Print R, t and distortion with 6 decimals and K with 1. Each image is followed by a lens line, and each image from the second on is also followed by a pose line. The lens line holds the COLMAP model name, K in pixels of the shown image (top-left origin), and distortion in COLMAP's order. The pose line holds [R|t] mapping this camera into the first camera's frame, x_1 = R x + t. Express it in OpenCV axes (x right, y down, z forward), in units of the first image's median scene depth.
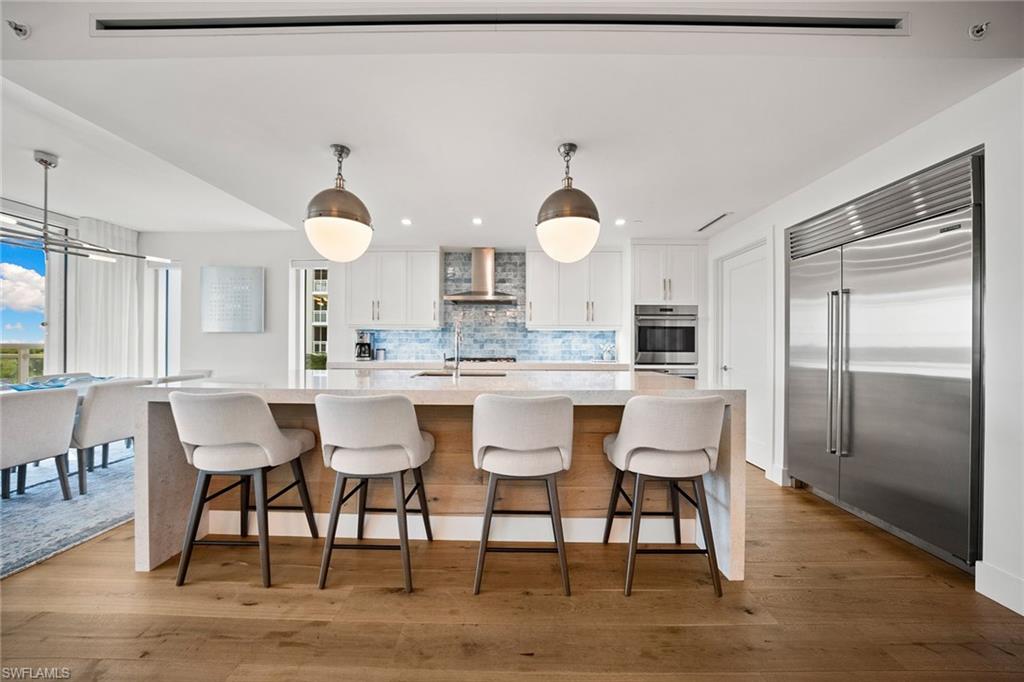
lens RADIAL K [[351.7, 0, 511.6], [0, 351.7, 344.4], [0, 0, 1]] dist [-0.016346, 0.000072]
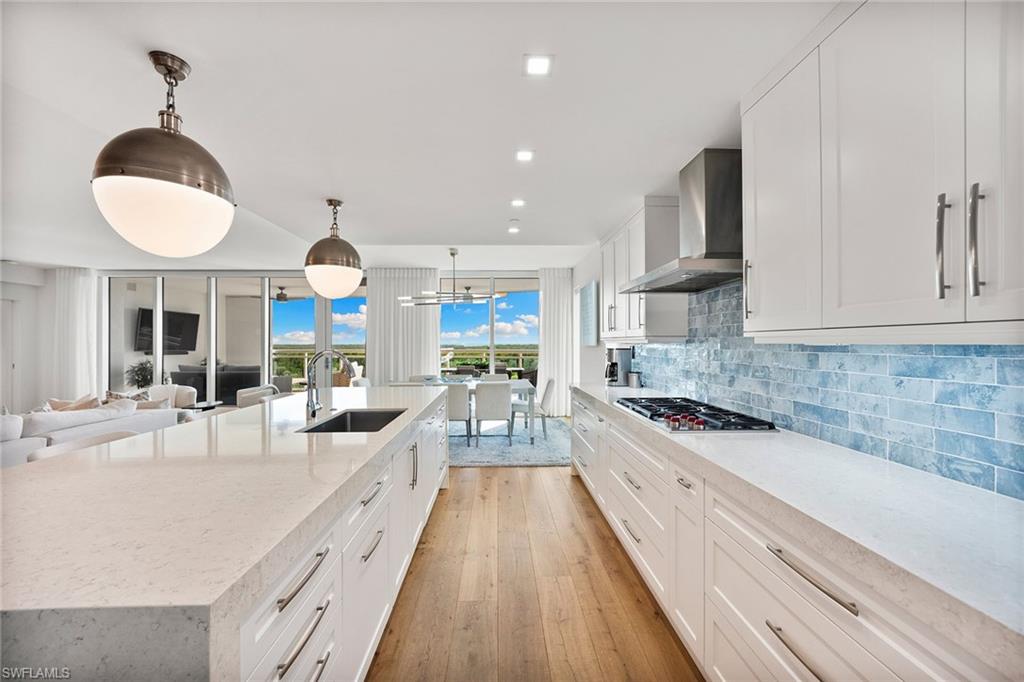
lens RADIAL K [[390.4, 0, 506.9], [0, 390.4, 340.5], [0, 0, 1]] dist [-0.009315, -0.000073]
pose [[0.045593, -0.011040, -0.998899, 0.384291], [0.003991, 0.999933, -0.010869, -0.040319], [0.998952, -0.003491, 0.045634, 0.708523]]
